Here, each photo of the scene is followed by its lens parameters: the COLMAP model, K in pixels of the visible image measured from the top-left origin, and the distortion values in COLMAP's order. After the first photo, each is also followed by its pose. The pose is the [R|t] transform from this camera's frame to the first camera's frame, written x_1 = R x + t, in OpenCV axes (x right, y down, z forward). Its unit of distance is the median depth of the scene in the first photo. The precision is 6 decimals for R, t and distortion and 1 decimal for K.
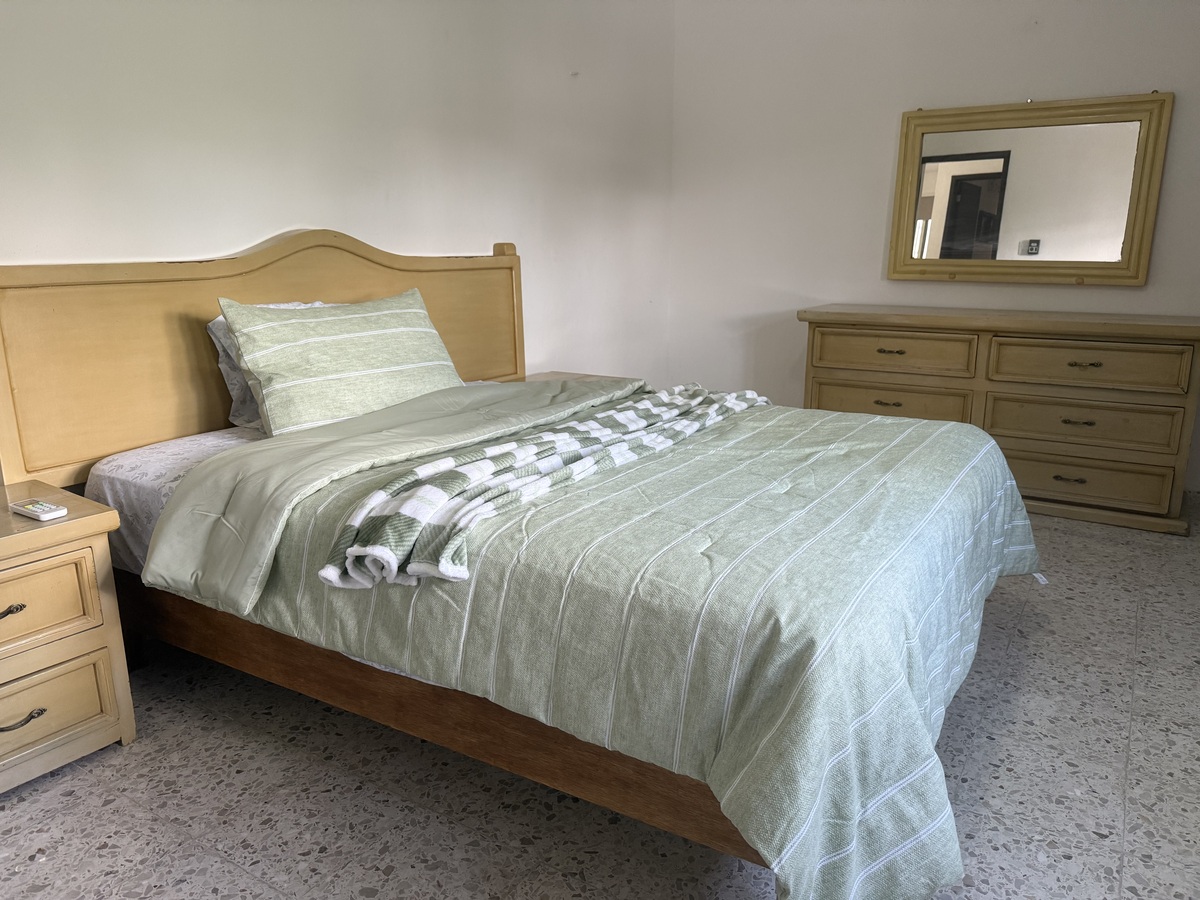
lens RADIAL K [[845.5, 0, 598.2], [0, 845.5, 456.3], [0, 0, 1]] dist [0.075738, -0.098731]
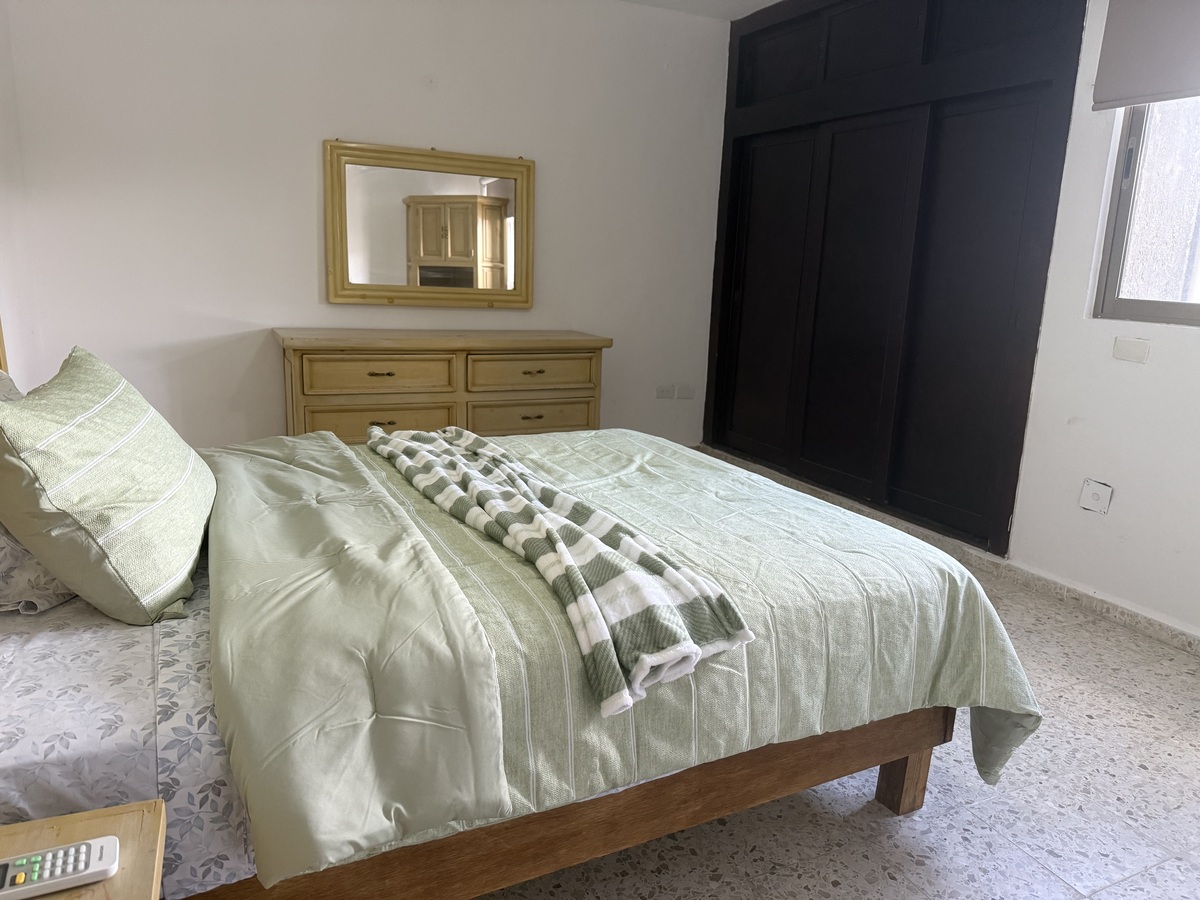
lens RADIAL K [[845.5, 0, 603.2], [0, 845.5, 455.4], [0, 0, 1]] dist [0.075738, -0.098731]
pose [[0.521848, -0.168520, 0.836227, -0.832191], [0.168229, 0.981371, 0.092787, -0.155627], [-0.836286, 0.092257, 0.540477, 0.445358]]
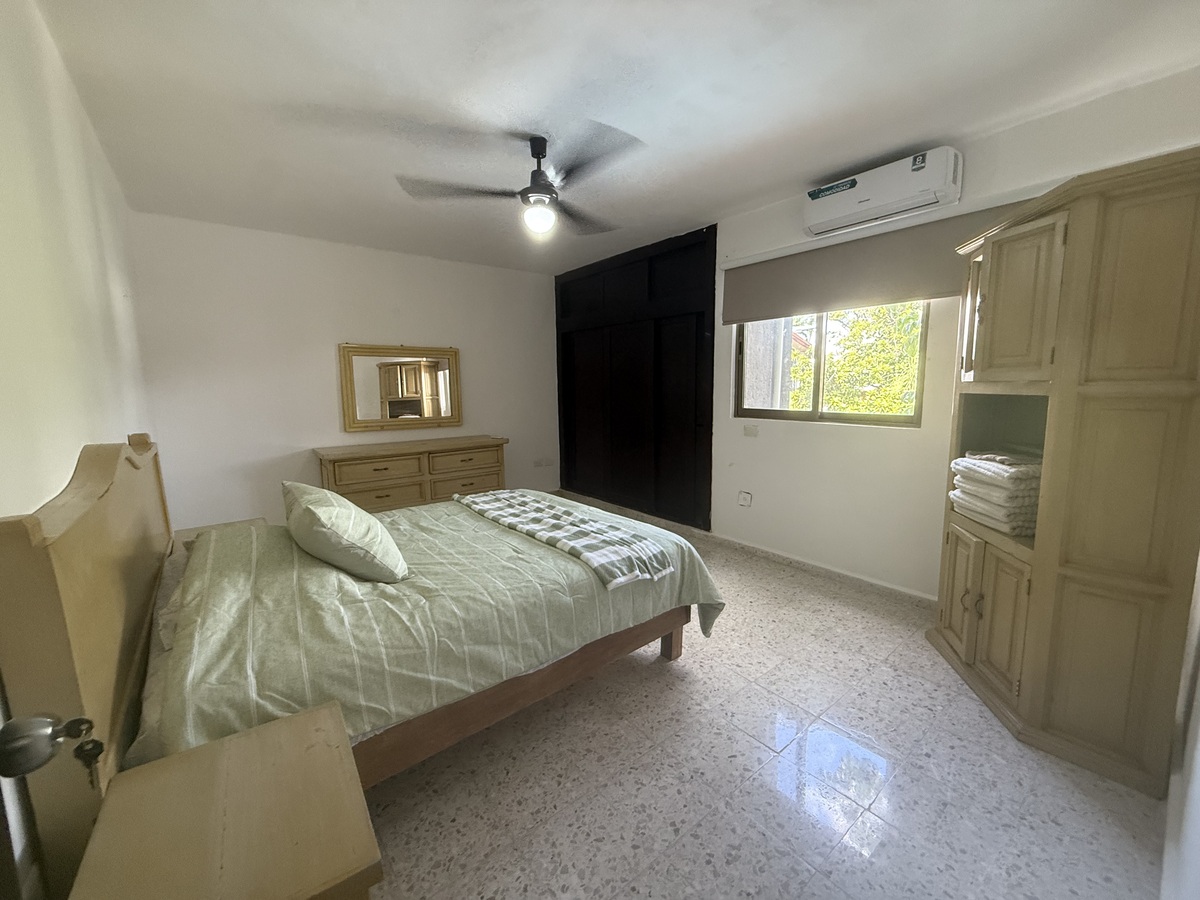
lens RADIAL K [[481.1, 0, 601.1], [0, 481.1, 450.6], [0, 0, 1]] dist [0.000869, 0.000422]
pose [[0.319316, -0.131654, 0.938459, -1.015287], [0.238928, 0.969495, 0.054711, -0.214627], [-0.917034, 0.206753, 0.341031, 0.374425]]
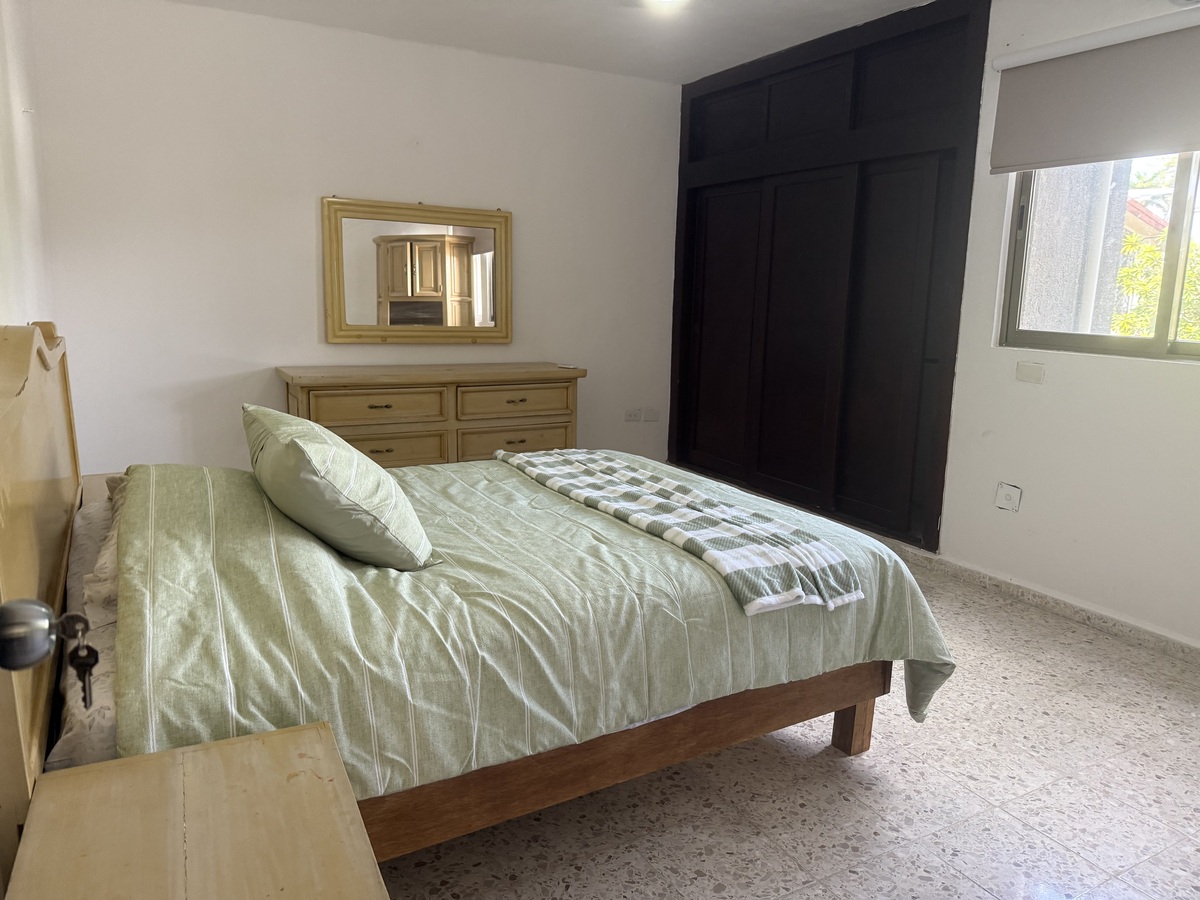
lens RADIAL K [[845.5, 0, 606.9], [0, 845.5, 443.1], [0, 0, 1]] dist [0.075738, -0.098731]
pose [[0.468451, -0.146932, 0.871186, -1.074503], [0.190533, 0.979672, 0.062776, -0.180898], [-0.862700, 0.136582, 0.486923, 0.372377]]
